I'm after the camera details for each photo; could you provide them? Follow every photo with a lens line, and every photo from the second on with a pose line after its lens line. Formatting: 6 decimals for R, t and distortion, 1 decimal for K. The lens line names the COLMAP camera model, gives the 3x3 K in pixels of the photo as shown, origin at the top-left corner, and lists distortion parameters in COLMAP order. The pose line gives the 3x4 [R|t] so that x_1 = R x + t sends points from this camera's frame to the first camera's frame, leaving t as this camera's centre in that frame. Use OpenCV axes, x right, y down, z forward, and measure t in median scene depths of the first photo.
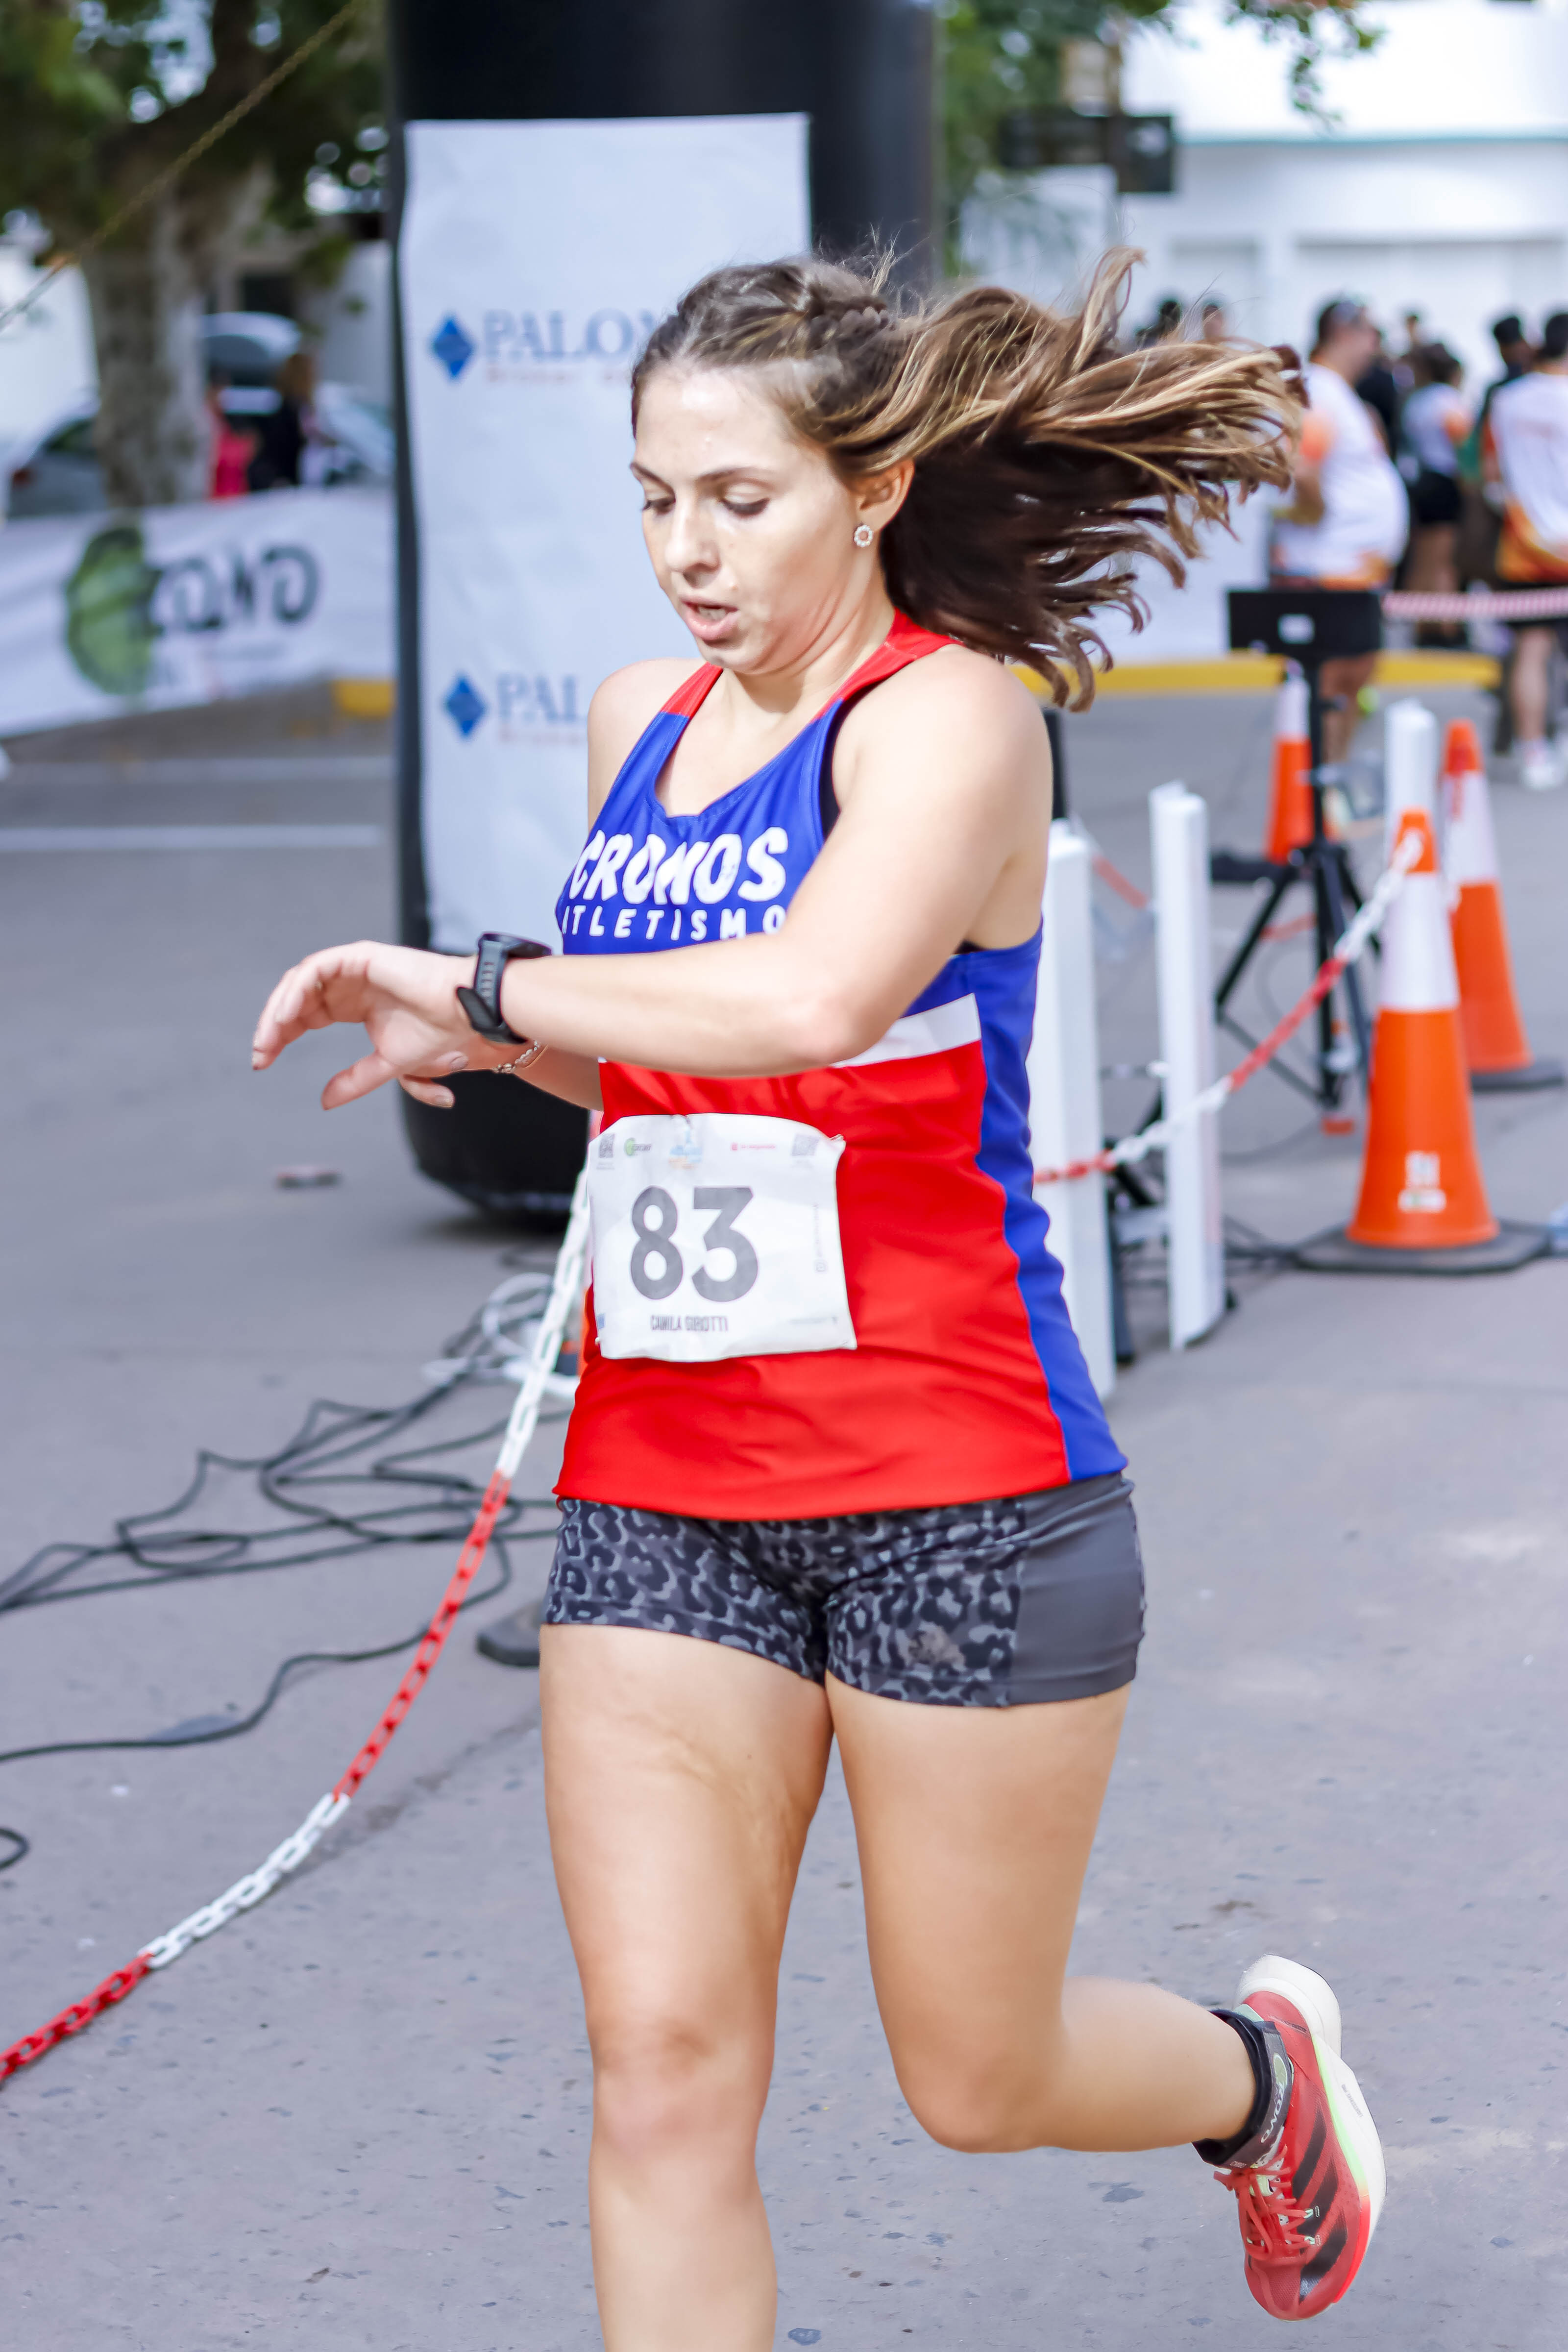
lens RADIAL K [[5522.0, 0, 763.1], [0, 5522.0, 1143.7], [0, 0, 1]] dist [0.008085, -0.038597]
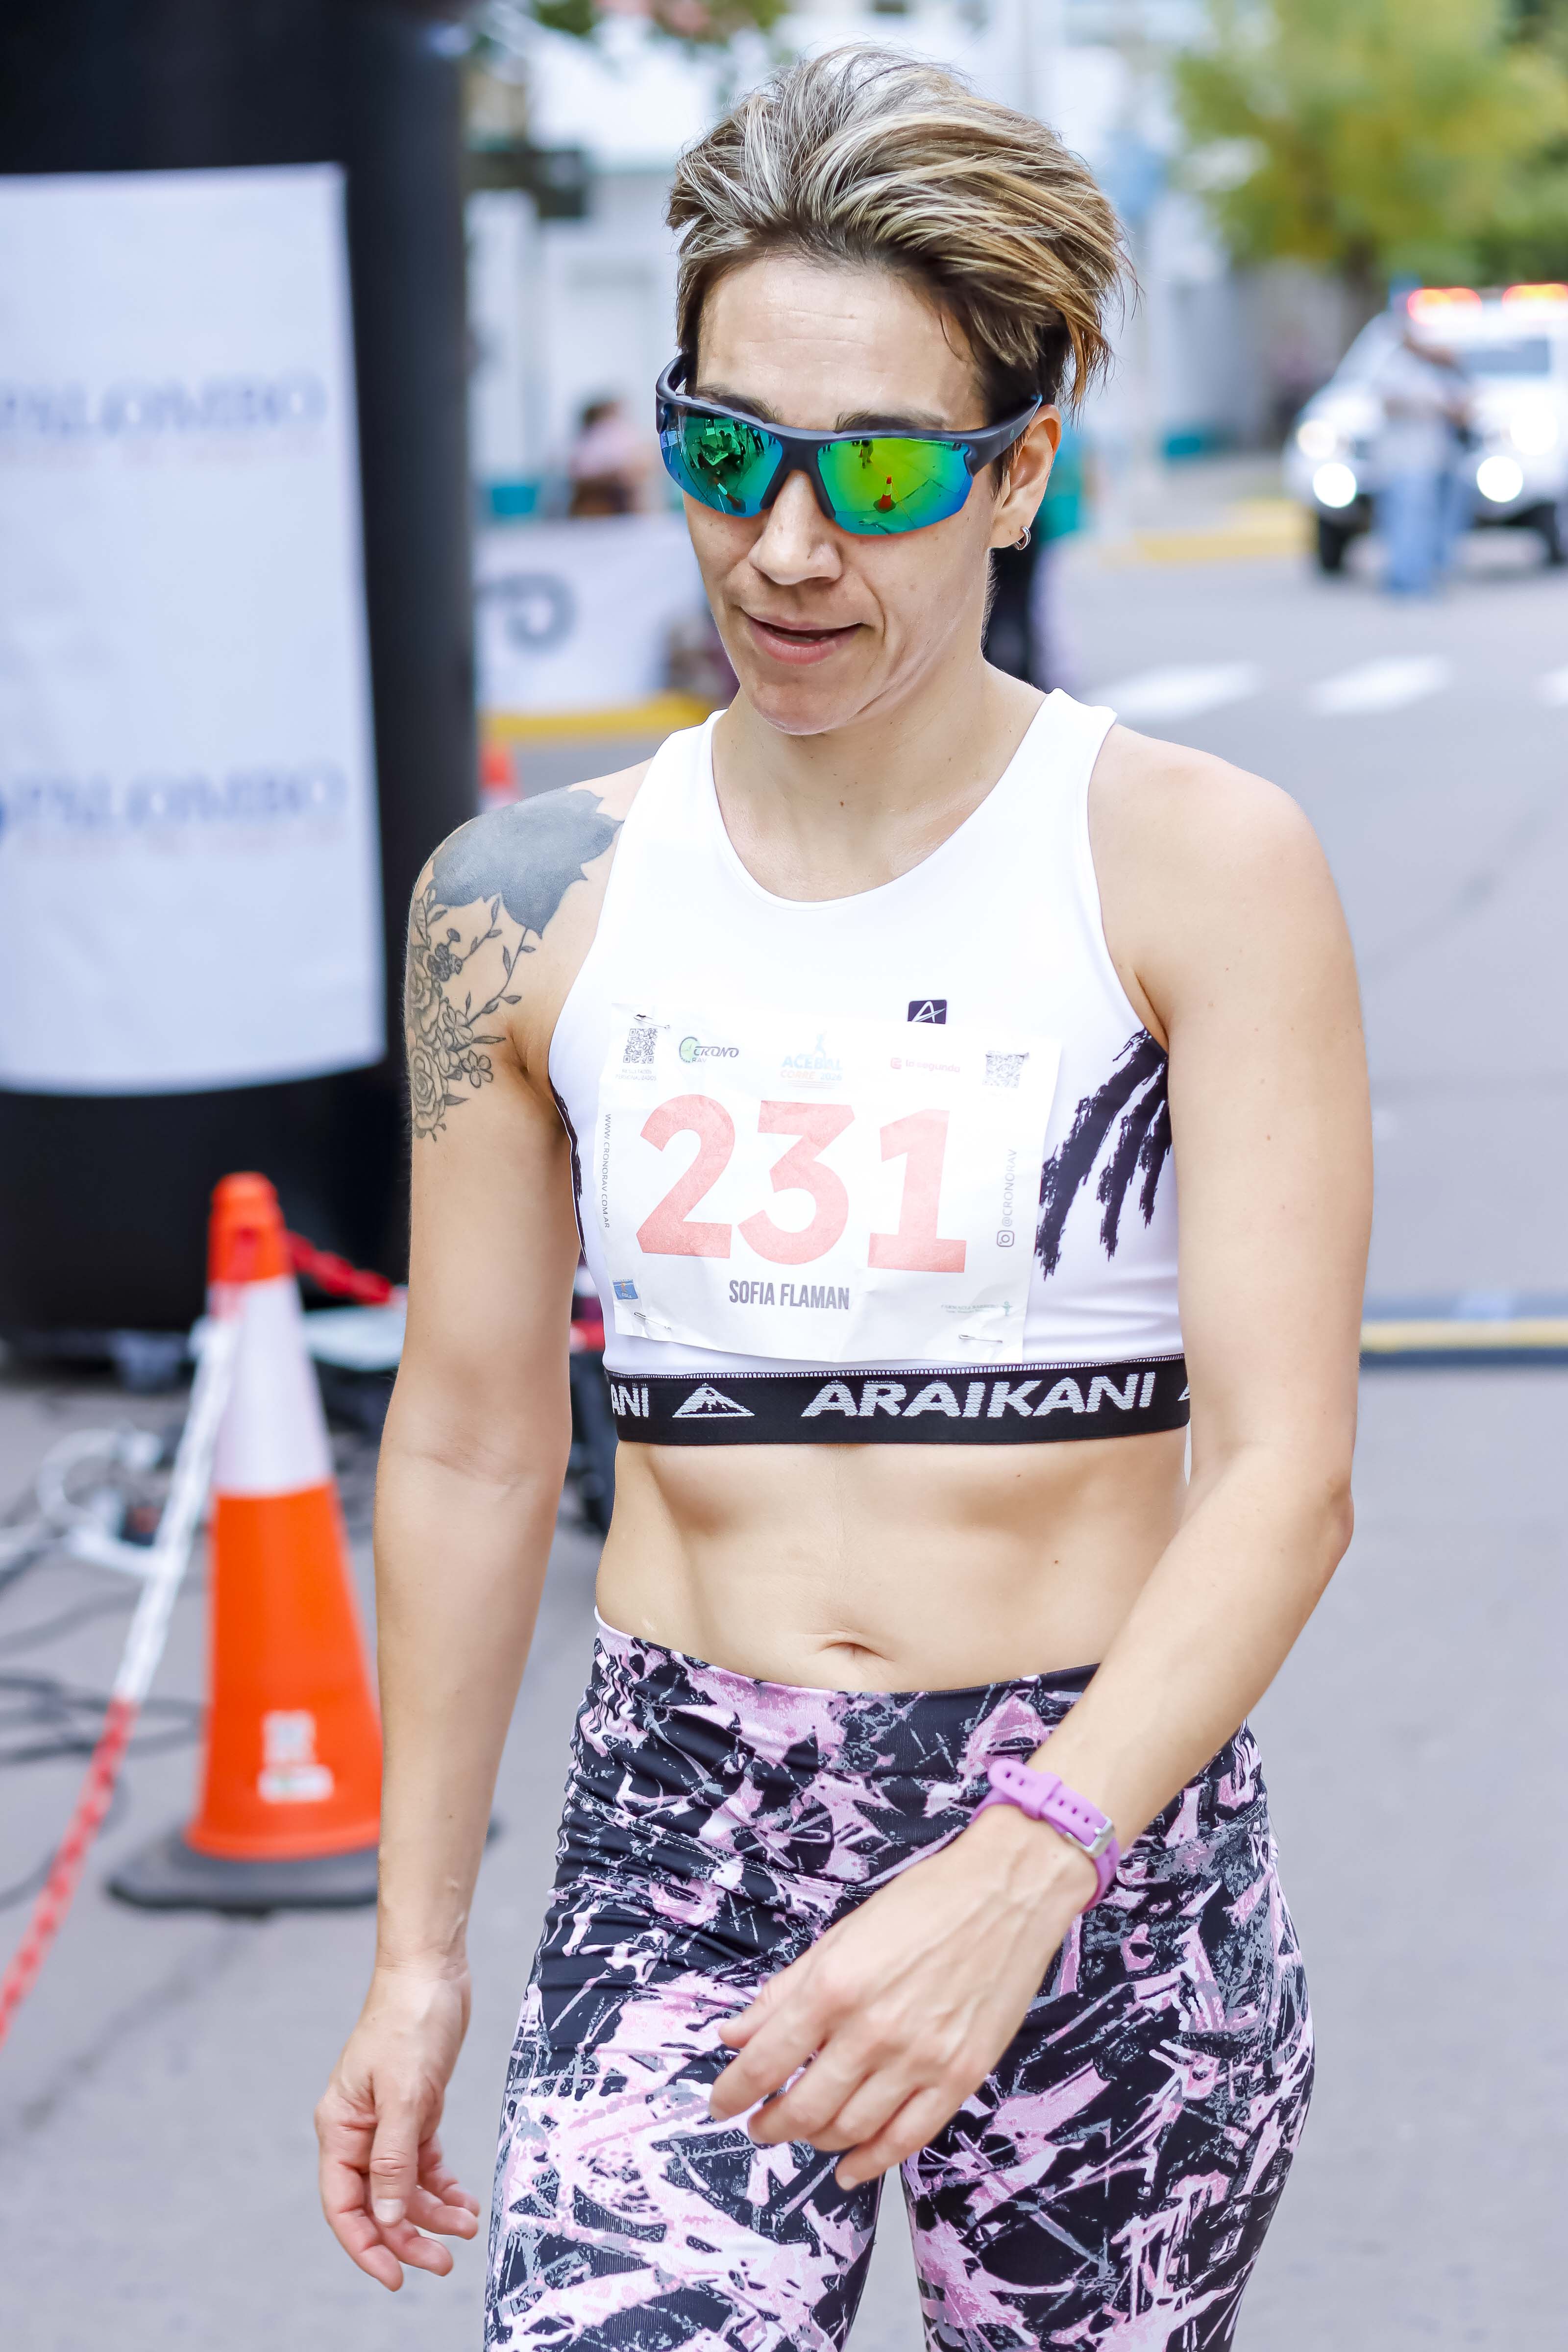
lens RADIAL K [[5552.1, 0, 784.0], [0, 5552.1, 1176.0], [0, 0, 1]] dist [-0.028583, 0.390122]
pose [[0.992941, -0.035182, 0.113269, -0.034443], [0.035004, 0.999381, 0.003566, -0.020996], [-0.113324, 0.000424, 0.993558, 0.075651]]
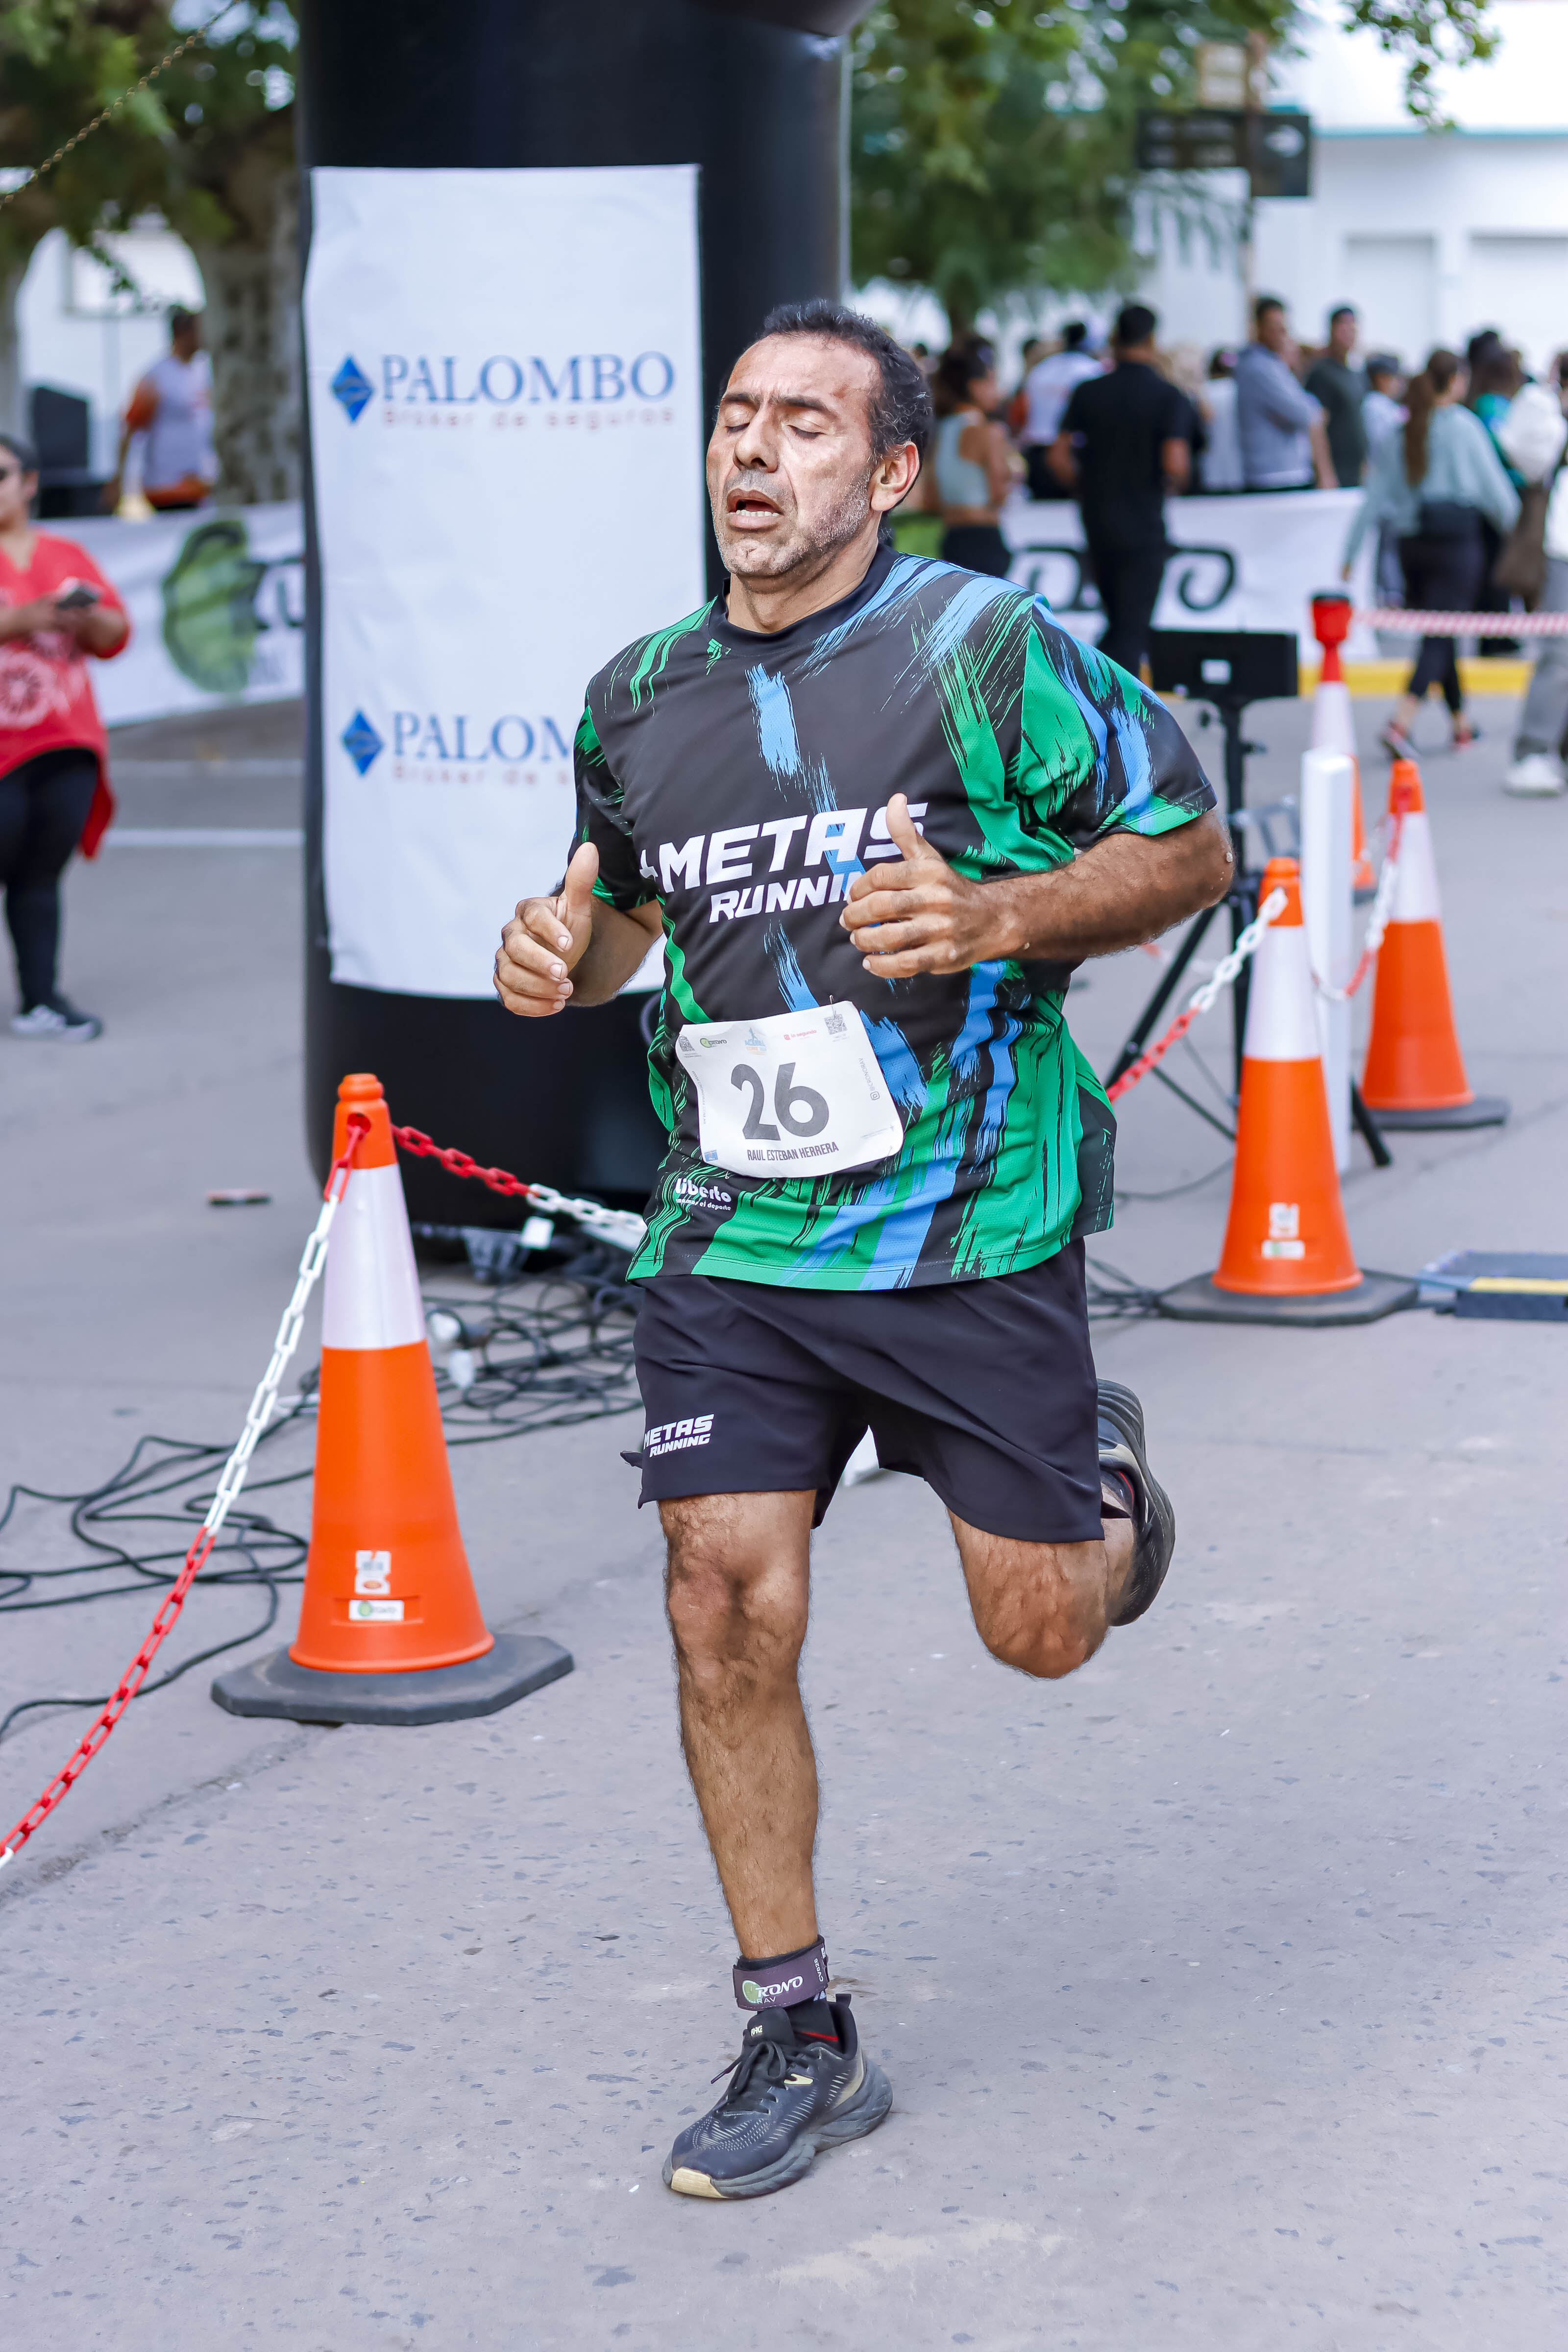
lens RADIAL K [[5510.7, 0, 784.0], [0, 5510.7, 1176.0], [0, 0, 1]] dist [-0.013066, 0.115838]
pose [[0.999112, 0.017253, -0.038437, 0.077625], [-0.016833, 0.999795, 0.011219, -0.015092], [0.038623, -0.010562, 0.999198, -0.008879]]
